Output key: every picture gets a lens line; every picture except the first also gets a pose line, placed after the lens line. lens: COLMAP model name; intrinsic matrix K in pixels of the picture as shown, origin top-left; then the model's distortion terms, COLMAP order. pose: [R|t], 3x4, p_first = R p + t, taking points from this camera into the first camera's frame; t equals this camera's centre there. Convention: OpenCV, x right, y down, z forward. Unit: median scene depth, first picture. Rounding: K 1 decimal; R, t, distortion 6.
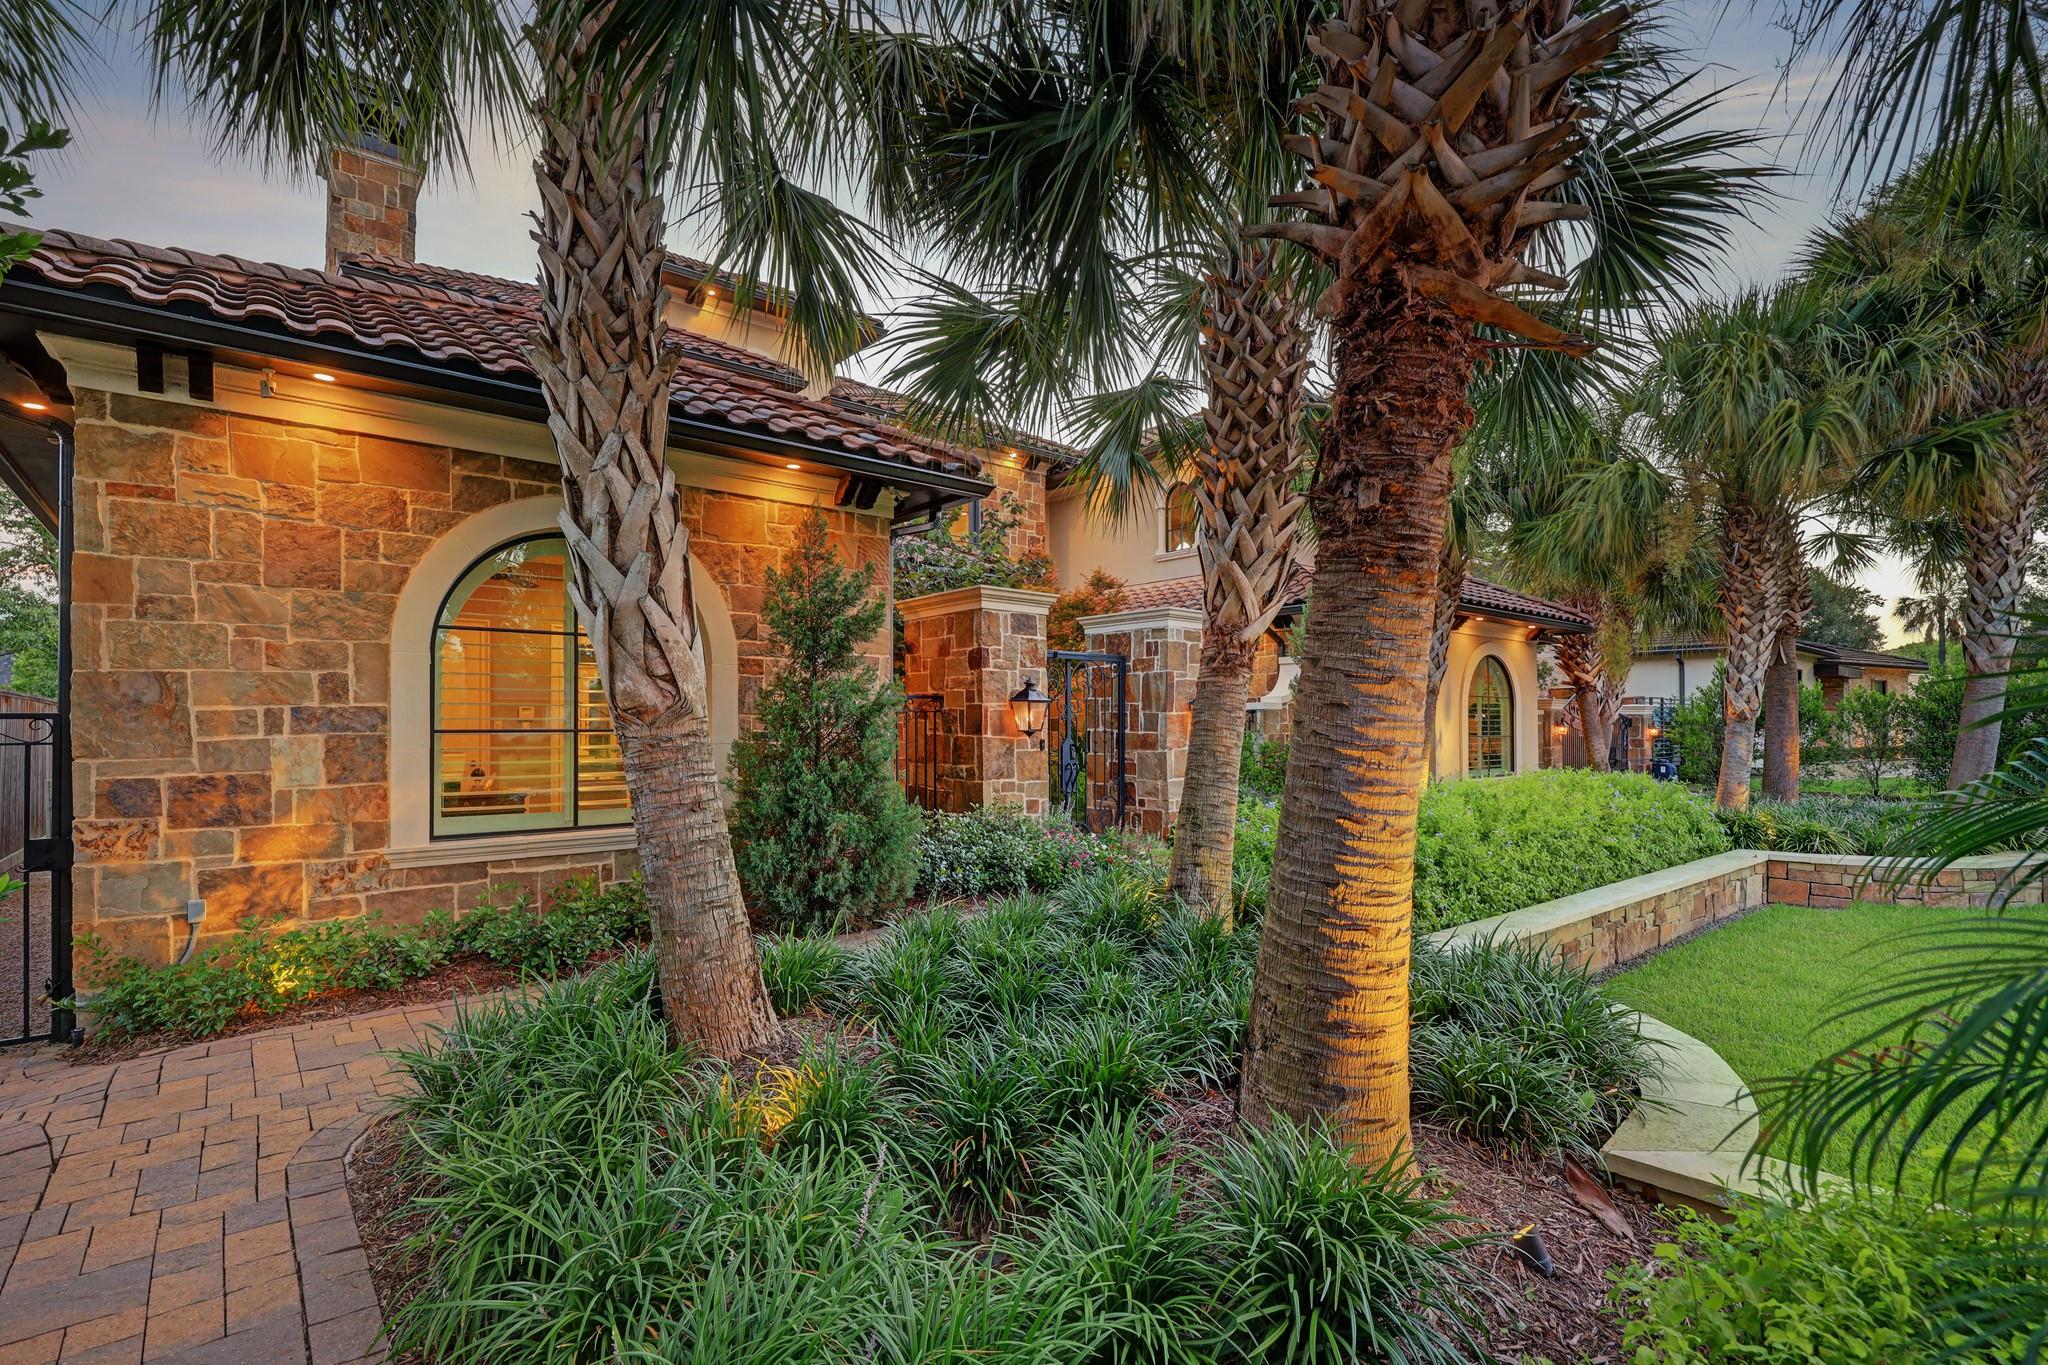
lens RADIAL K [[960.8, 0, 977.8], [0, 960.8, 723.9], [0, 0, 1]] dist [0.000979, 0.000134]
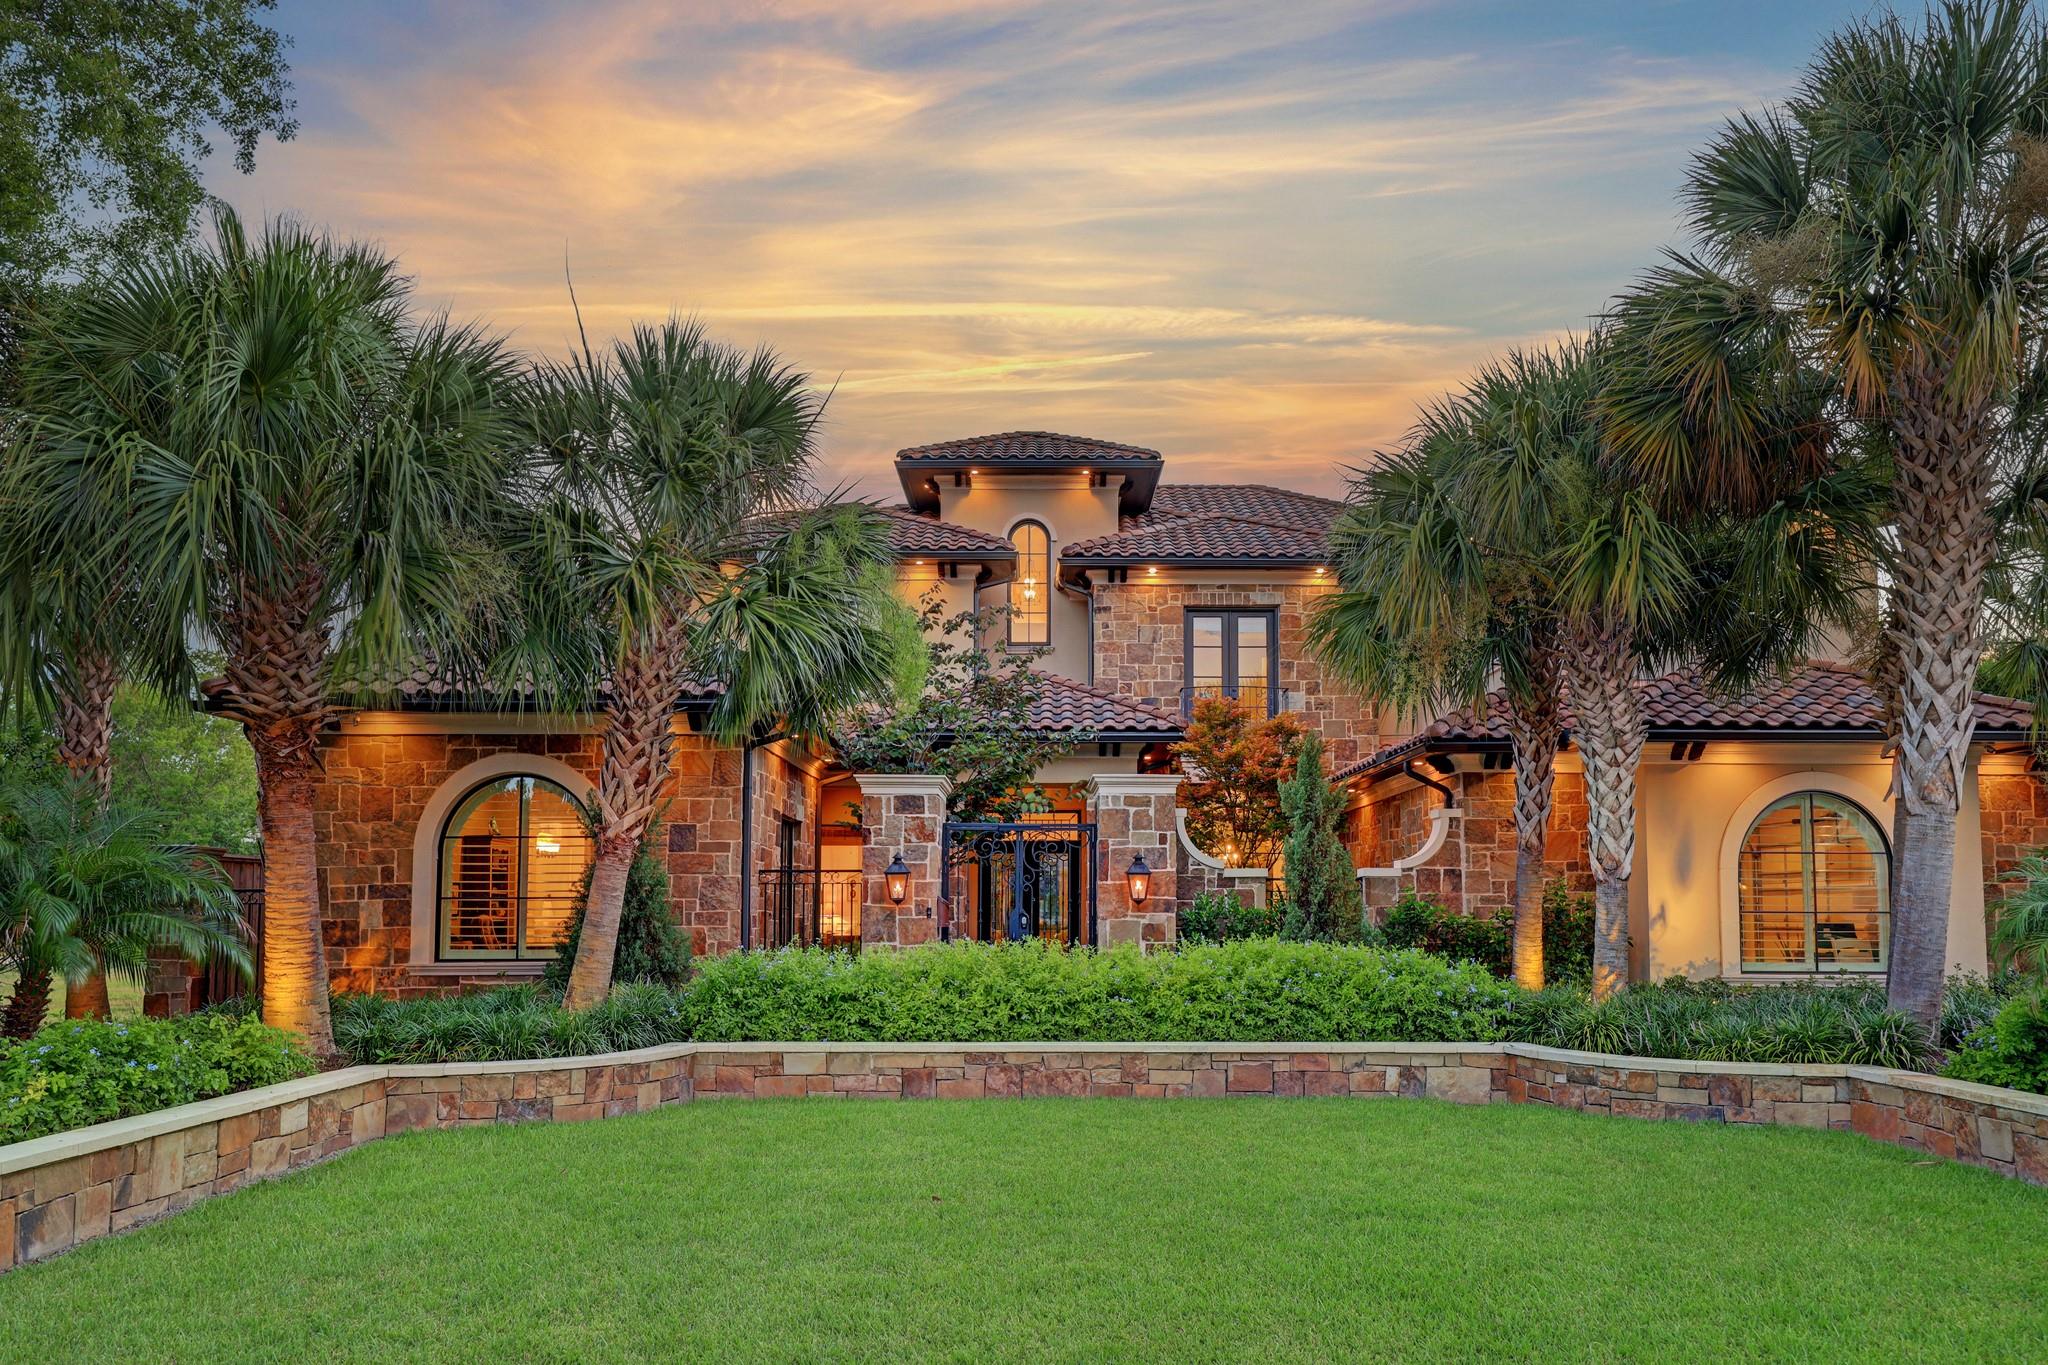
lens RADIAL K [[1497.9, 0, 1025.6], [0, 1497.9, 814.8], [0, 0, 1]] dist [-0.034382, -0.000272]
pose [[0.771792, -0.044554, -0.634312, 2.002023], [0.001604, 0.997675, -0.068125, 0.043282], [0.635873, 0.051561, 0.770070, -0.408471]]
